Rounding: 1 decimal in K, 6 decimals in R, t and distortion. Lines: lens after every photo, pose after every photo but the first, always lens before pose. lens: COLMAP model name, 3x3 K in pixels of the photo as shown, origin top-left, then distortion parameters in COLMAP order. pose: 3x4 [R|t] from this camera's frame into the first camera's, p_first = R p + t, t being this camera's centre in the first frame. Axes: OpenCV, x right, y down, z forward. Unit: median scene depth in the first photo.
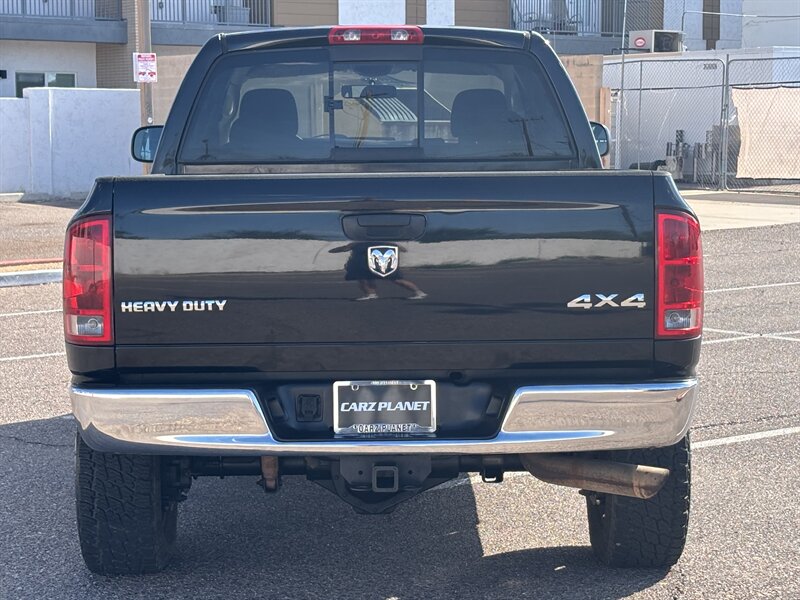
lens RADIAL K [[1774.6, 0, 401.3], [0, 1774.6, 305.6], [0, 0, 1]] dist [0.131081, 0.000000]
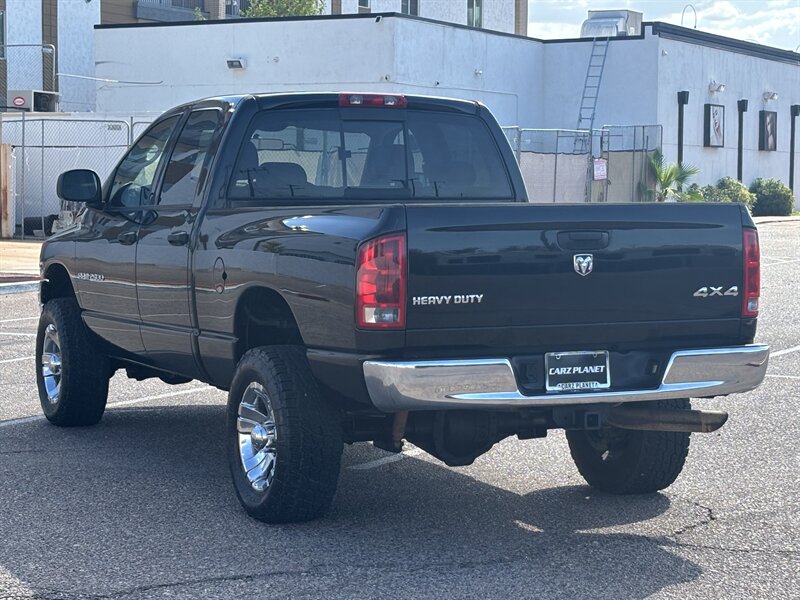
lens RADIAL K [[1774.6, 0, 399.8], [0, 1774.6, 298.7], [0, 0, 1]] dist [0.131081, 0.000000]
pose [[0.906664, -0.014230, 0.421613, -0.722272], [0.030119, 0.999064, -0.031051, 0.040113], [-0.420776, 0.040852, 0.906244, -0.205037]]
